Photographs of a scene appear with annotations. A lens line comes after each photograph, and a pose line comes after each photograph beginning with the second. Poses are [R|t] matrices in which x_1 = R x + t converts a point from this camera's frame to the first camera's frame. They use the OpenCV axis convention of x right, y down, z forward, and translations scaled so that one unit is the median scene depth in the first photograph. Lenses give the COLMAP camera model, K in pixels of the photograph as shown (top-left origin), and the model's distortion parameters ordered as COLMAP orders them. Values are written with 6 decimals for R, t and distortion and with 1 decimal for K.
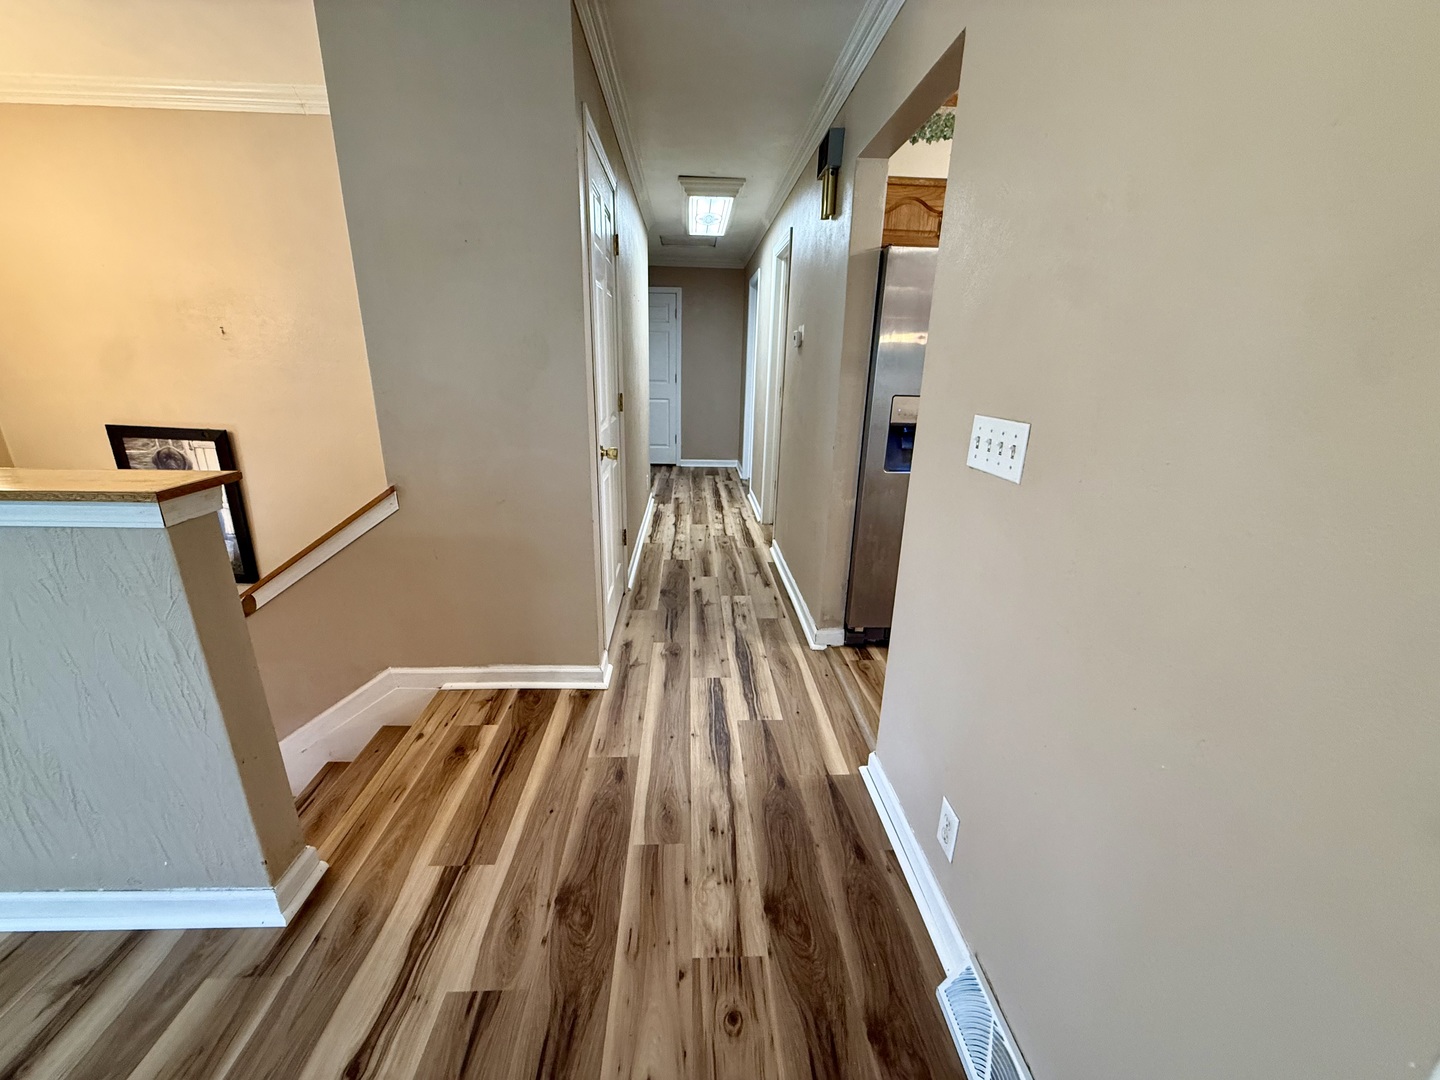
lens RADIAL K [[571.6, 0, 711.6], [0, 571.6, 547.5], [0, 0, 1]] dist [-0.000887, 0.000089]
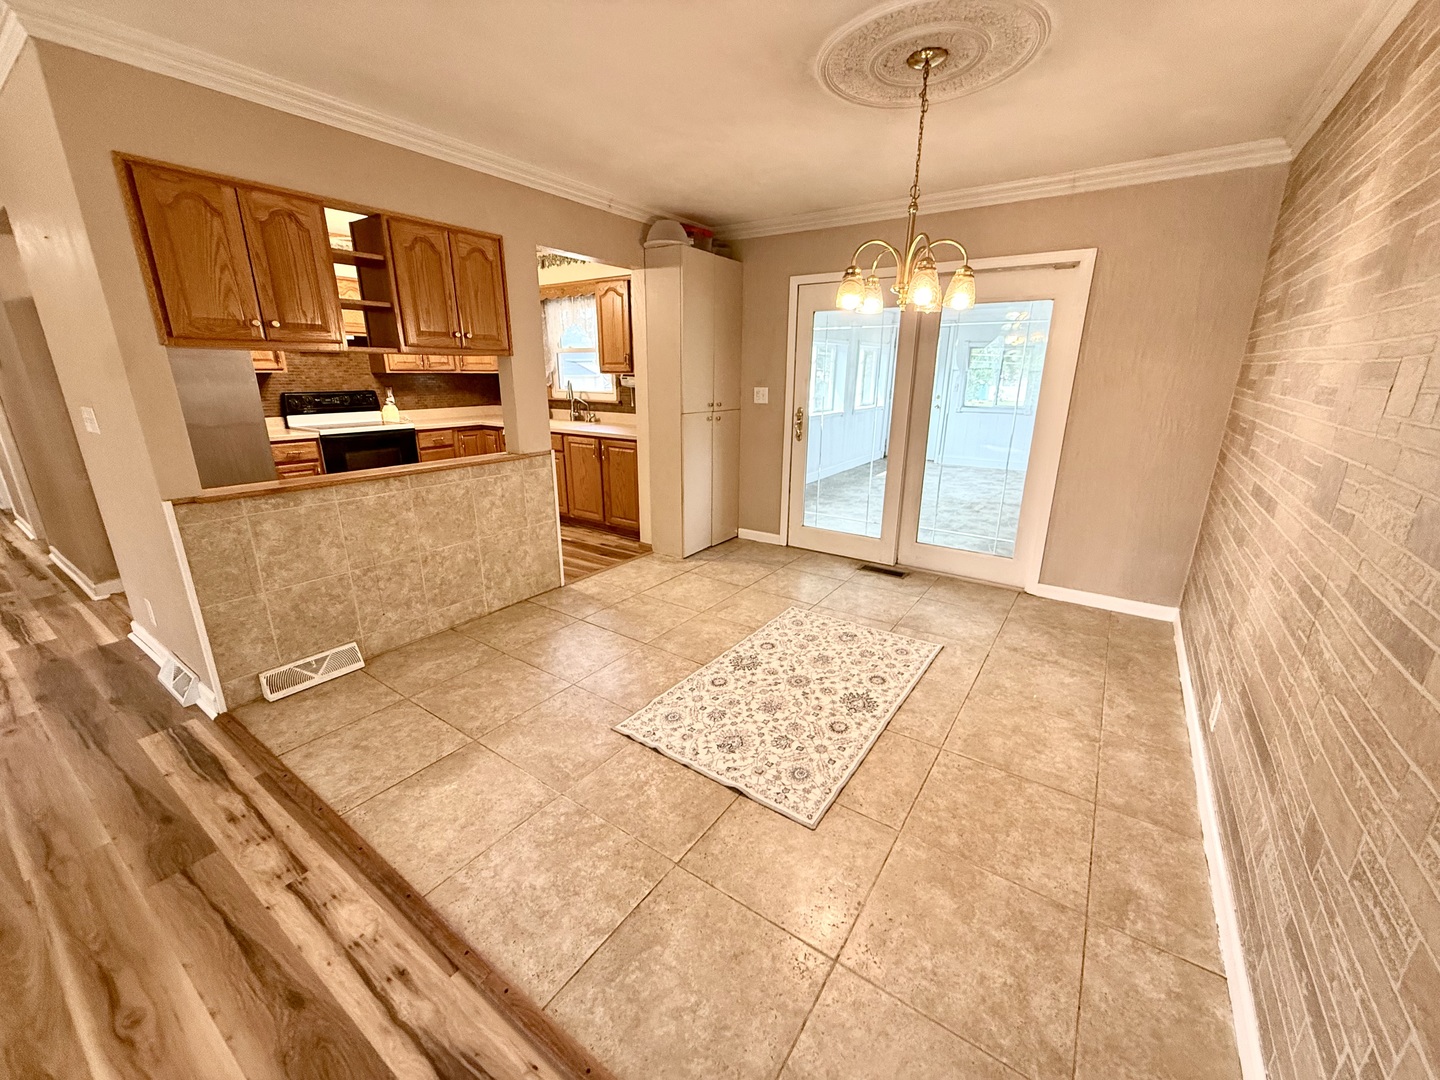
lens RADIAL K [[571.6, 0, 716.8], [0, 571.6, 539.5], [0, 0, 1]] dist [-0.000887, 0.000089]
pose [[0.597372, -0.253890, 0.760714, 0.062412], [0.262935, 0.958137, 0.113304, 0.241351], [-0.757635, 0.132334, 0.639122, -0.803356]]
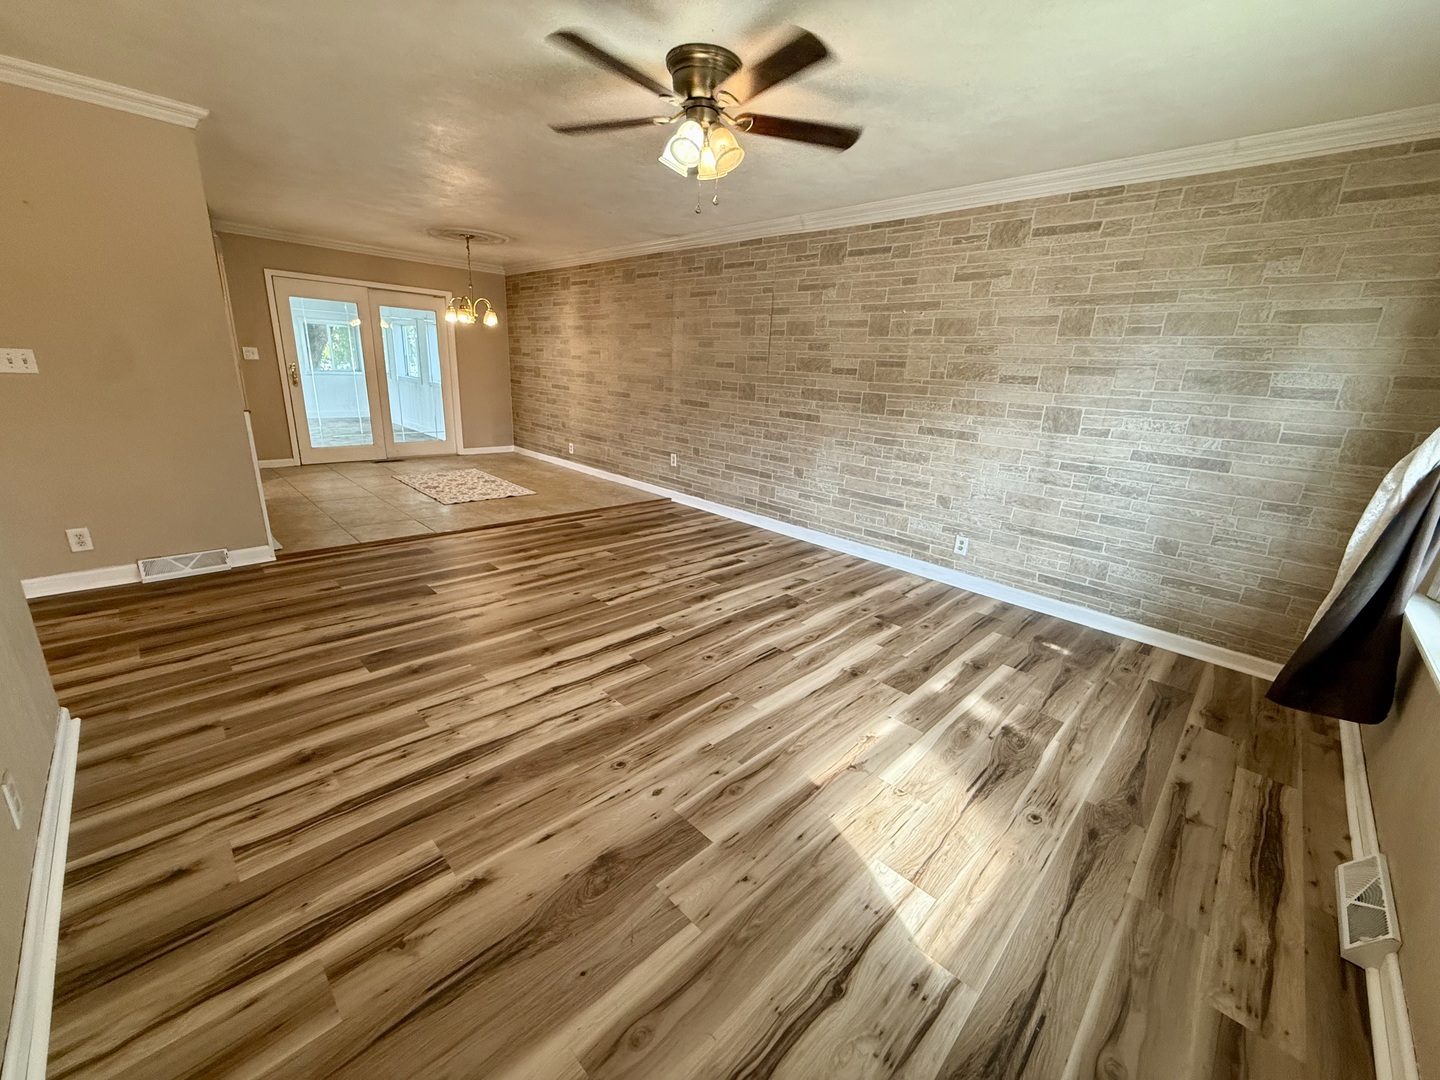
lens RADIAL K [[571.6, 0, 711.2], [0, 571.6, 545.4], [0, 0, 1]] dist [-0.000887, 0.000089]
pose [[-0.671787, -0.280539, 0.685566, -1.206832], [0.163048, 0.846808, 0.506292, -0.087712], [-0.722578, 0.451900, -0.523133, 0.176559]]
